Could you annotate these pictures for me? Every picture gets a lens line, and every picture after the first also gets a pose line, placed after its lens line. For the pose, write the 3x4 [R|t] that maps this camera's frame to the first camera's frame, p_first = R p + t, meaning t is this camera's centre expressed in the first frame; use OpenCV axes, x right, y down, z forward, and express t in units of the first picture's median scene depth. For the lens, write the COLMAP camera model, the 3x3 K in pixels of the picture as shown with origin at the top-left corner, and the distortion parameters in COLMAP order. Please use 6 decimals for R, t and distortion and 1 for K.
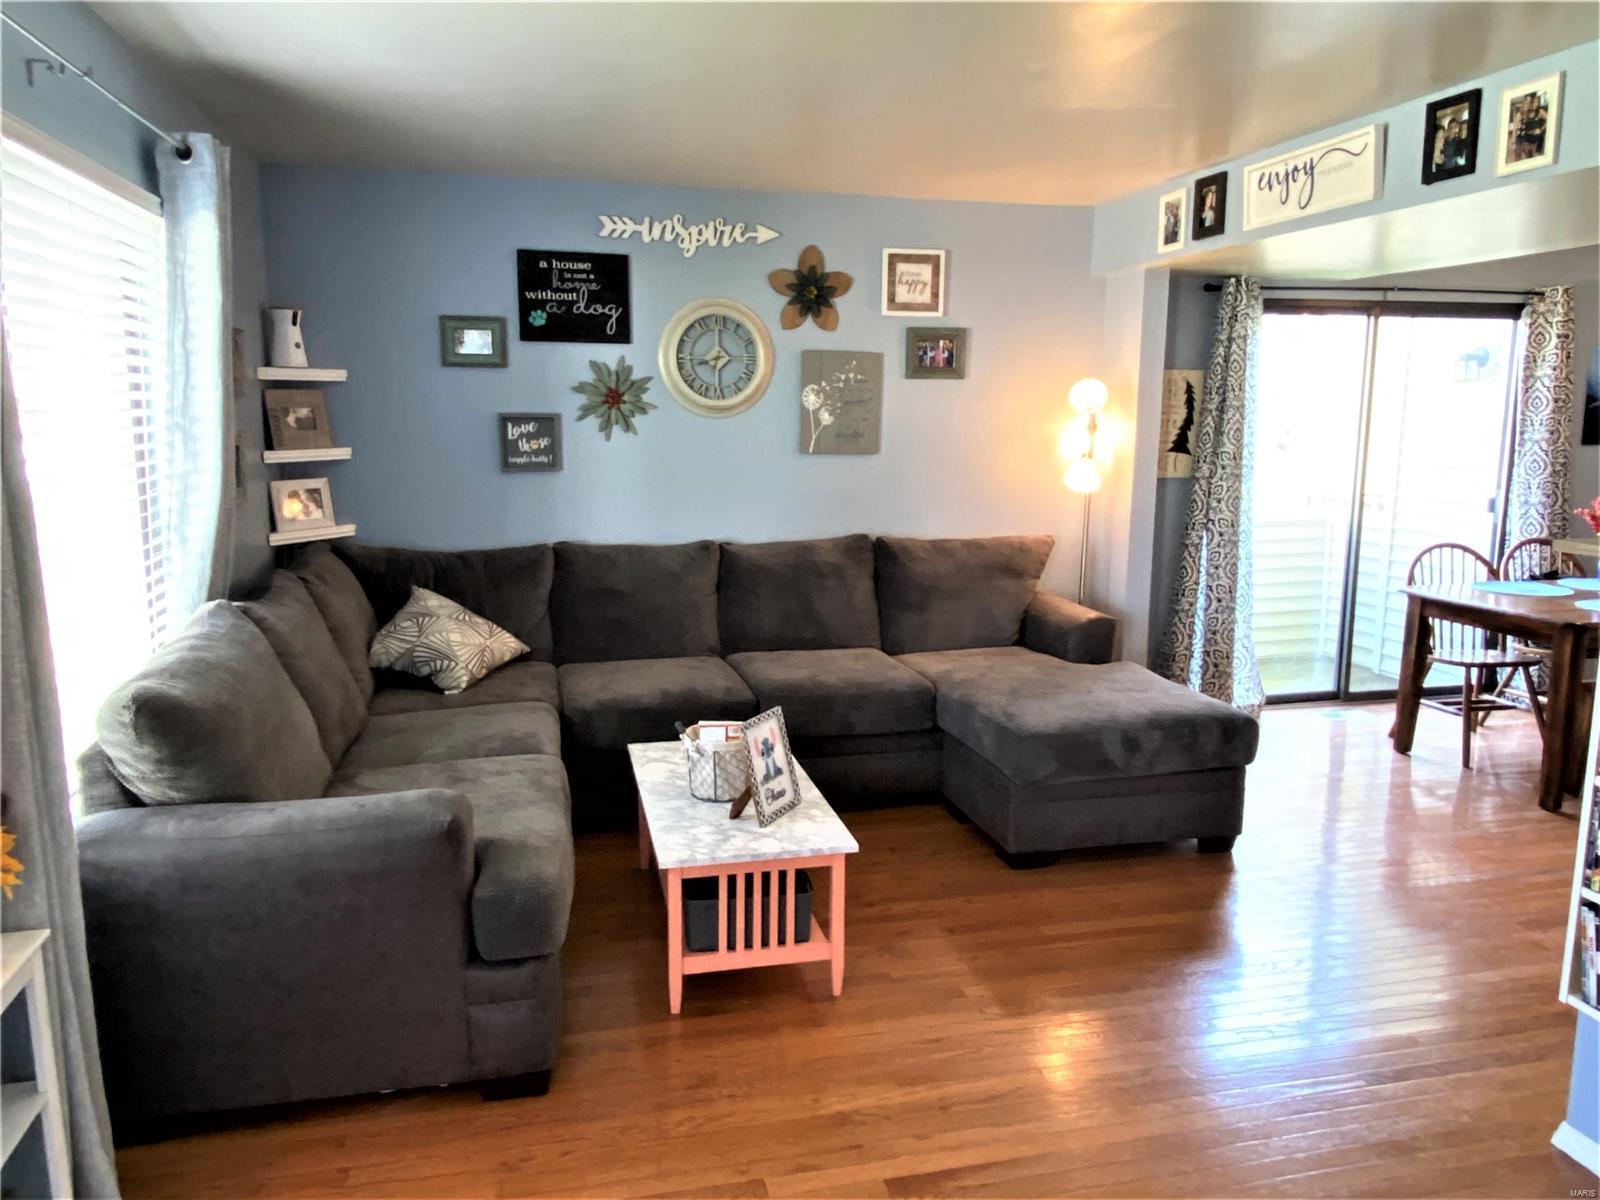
lens RADIAL K [[1141.1, 0, 800.0], [0, 1141.1, 600.0], [0, 0, 1]] dist [0.062517, -0.069333]
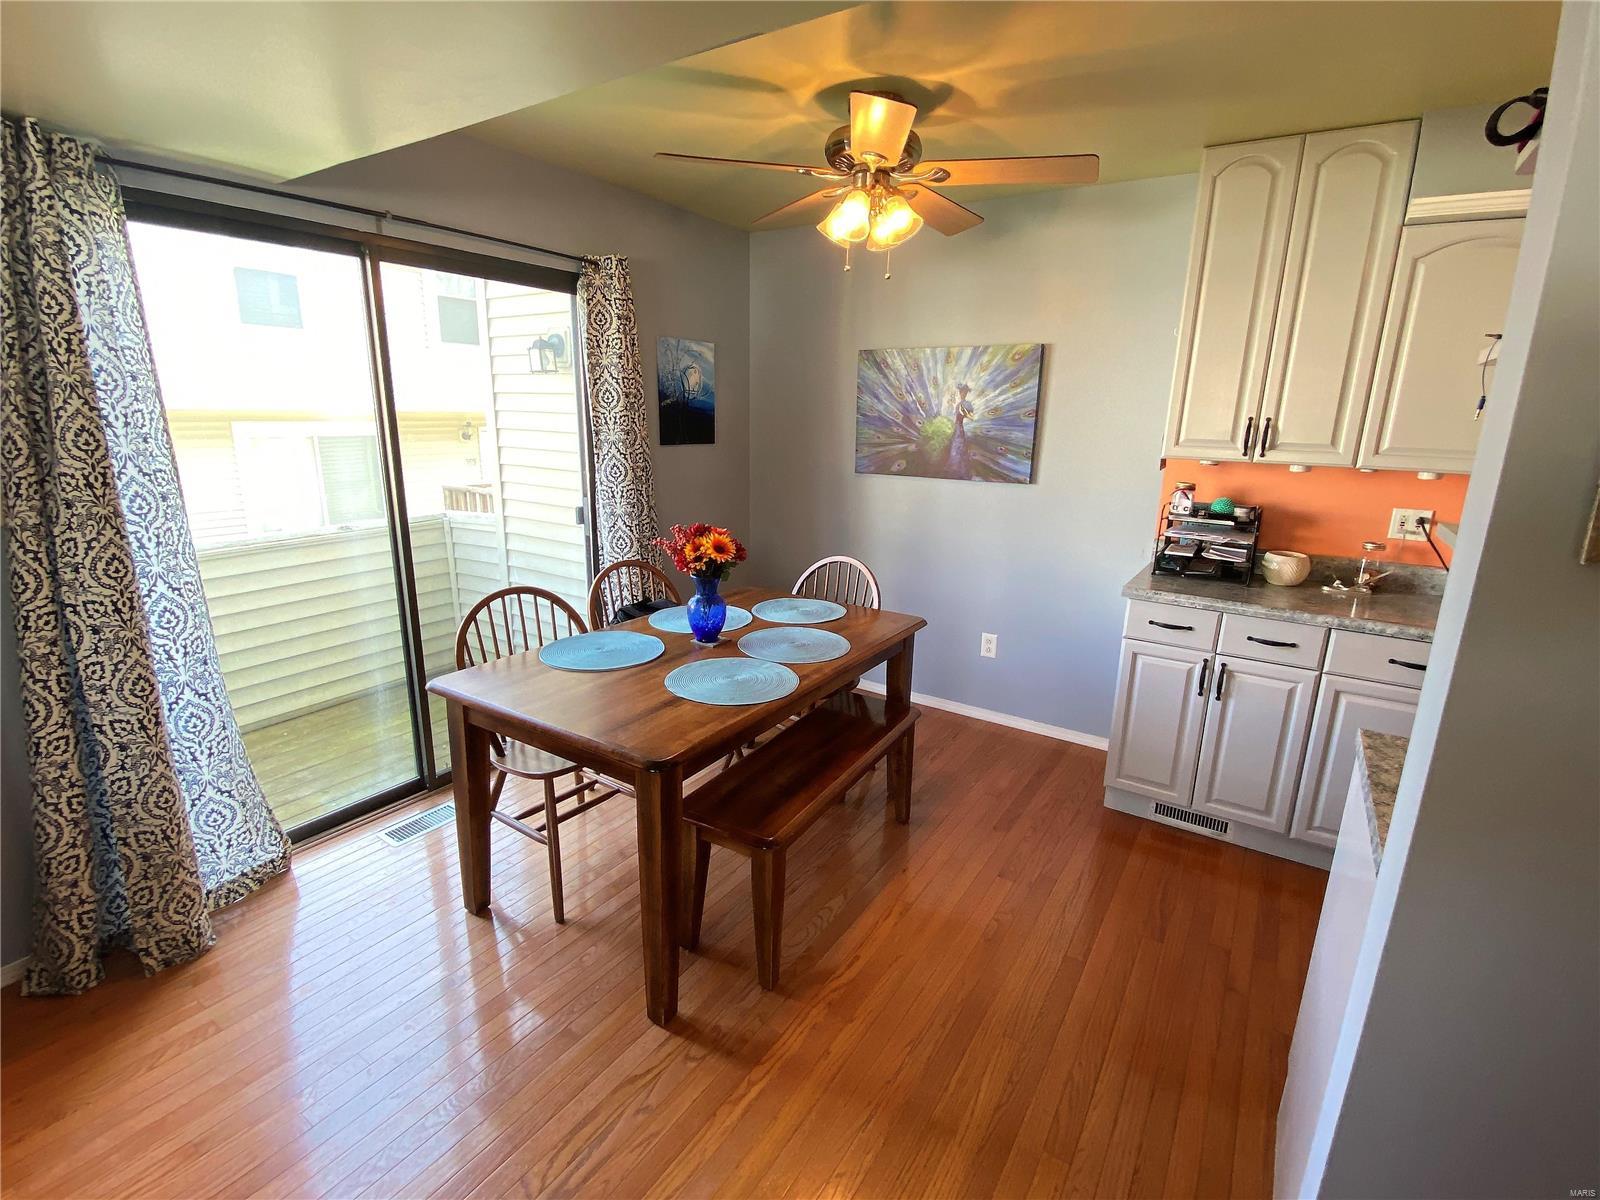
lens RADIAL K [[734.1, 0, 800.0], [0, 734.1, 600.0], [0, 0, 1]] dist [0.024301, -0.027842]
pose [[0.733057, -0.153315, 0.662663, 0.359567], [0.091733, 0.987648, 0.127027, -0.078975], [-0.673953, -0.032329, 0.738066, 0.500506]]
